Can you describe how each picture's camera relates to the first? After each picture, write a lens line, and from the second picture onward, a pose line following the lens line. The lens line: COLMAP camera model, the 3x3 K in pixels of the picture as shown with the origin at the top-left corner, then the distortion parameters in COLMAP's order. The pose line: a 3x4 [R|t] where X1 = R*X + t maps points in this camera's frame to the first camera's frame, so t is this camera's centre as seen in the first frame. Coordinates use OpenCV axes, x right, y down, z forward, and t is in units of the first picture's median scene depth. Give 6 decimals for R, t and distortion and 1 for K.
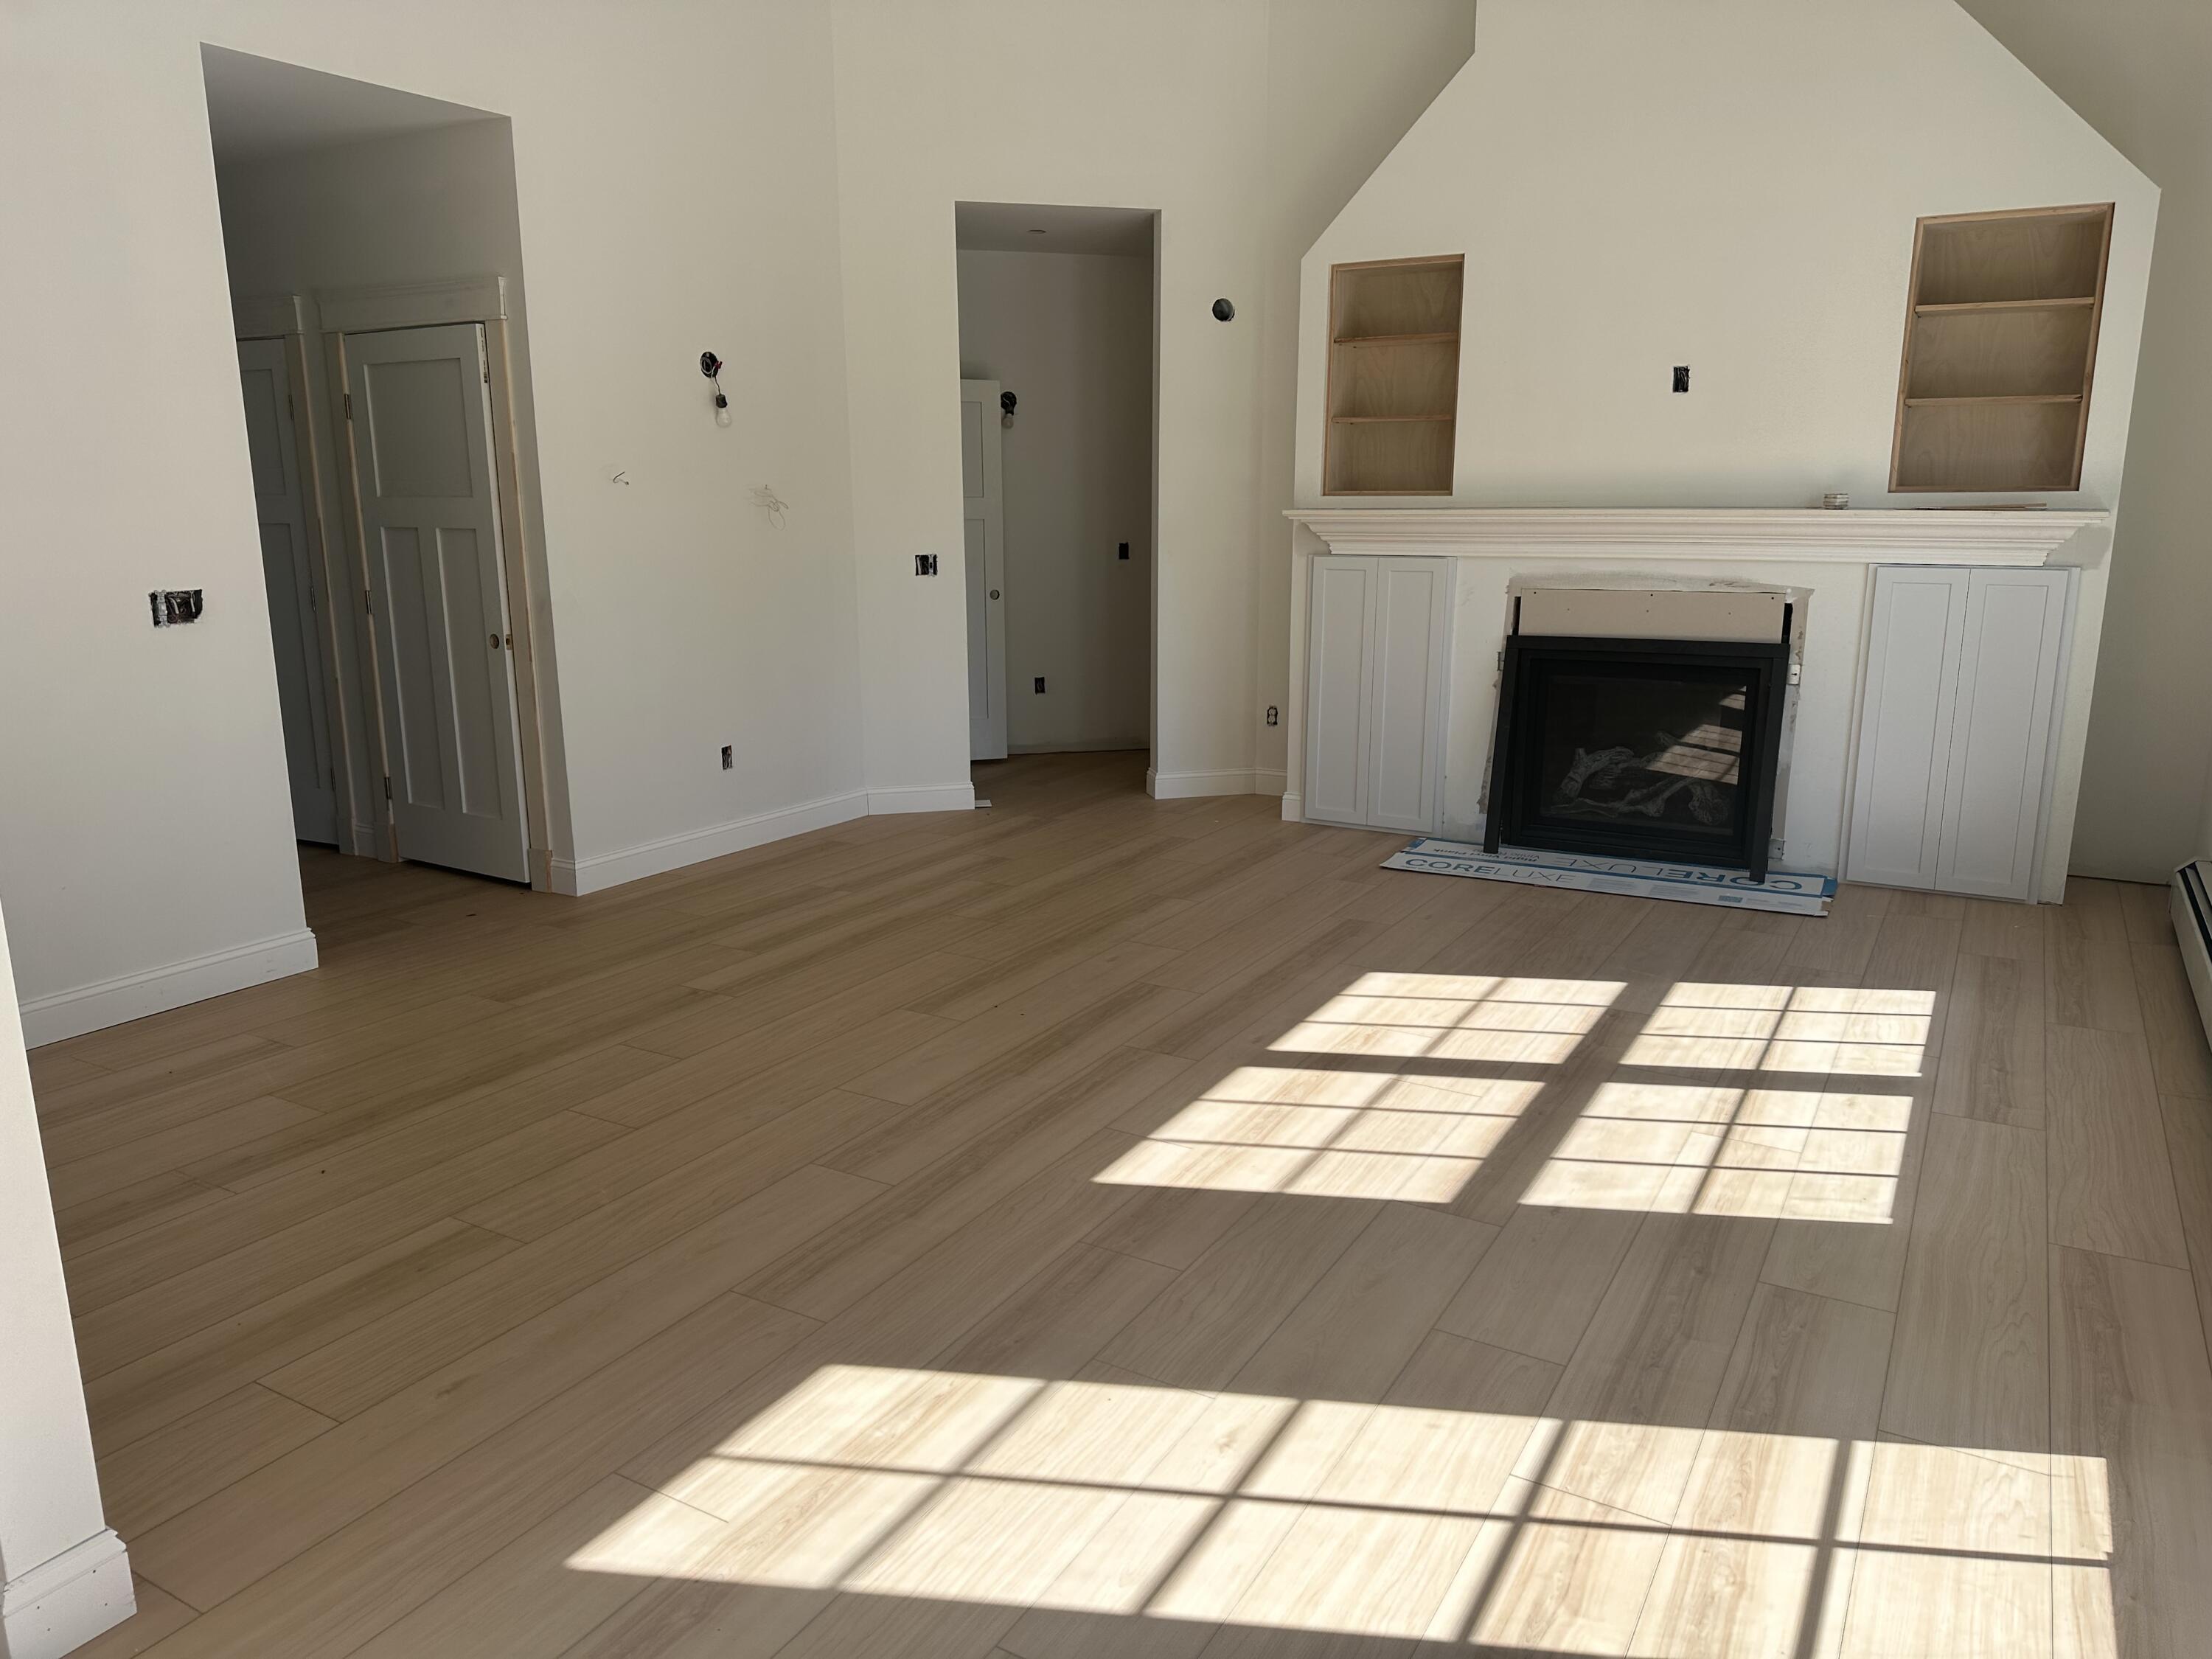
lens RADIAL K [[1567.7, 0, 1104.7], [0, 1567.7, 832.8], [0, 0, 1]] dist [0.075848, -0.081269]
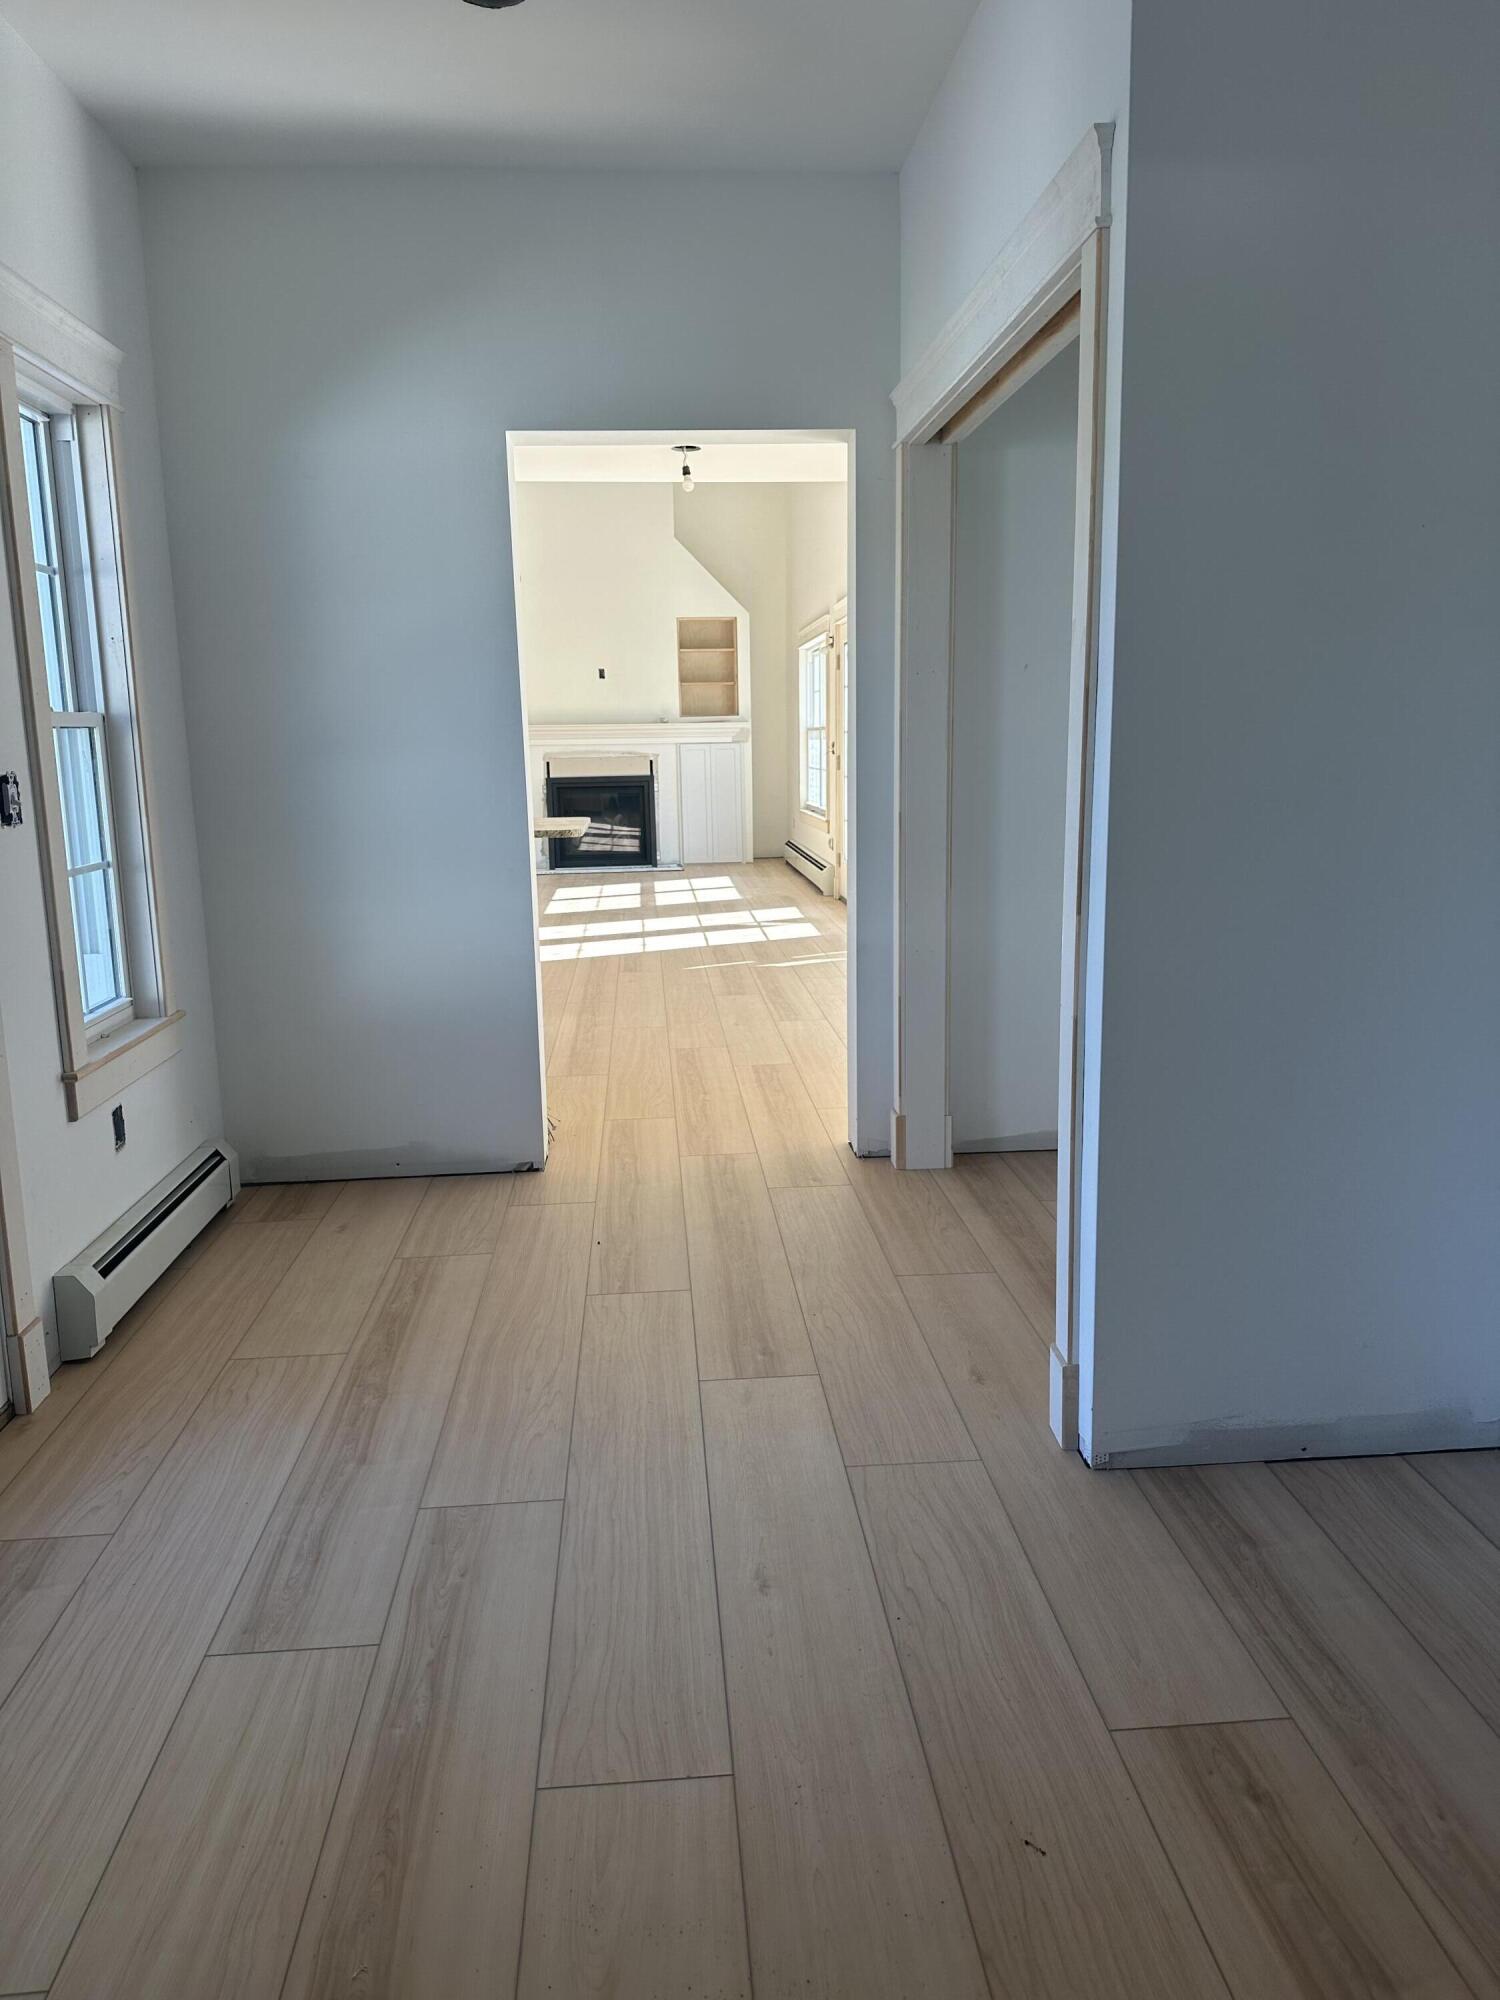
lens RADIAL K [[1417.5, 0, 752.1], [0, 1417.5, 999.3], [0, 0, 1]] dist [0.075848, -0.081269]
pose [[0.818565, -0.128803, 0.559787, -0.846110], [0.142948, 0.989554, 0.018660, 0.240771], [-0.556344, 0.064746, 0.828426, -1.072103]]
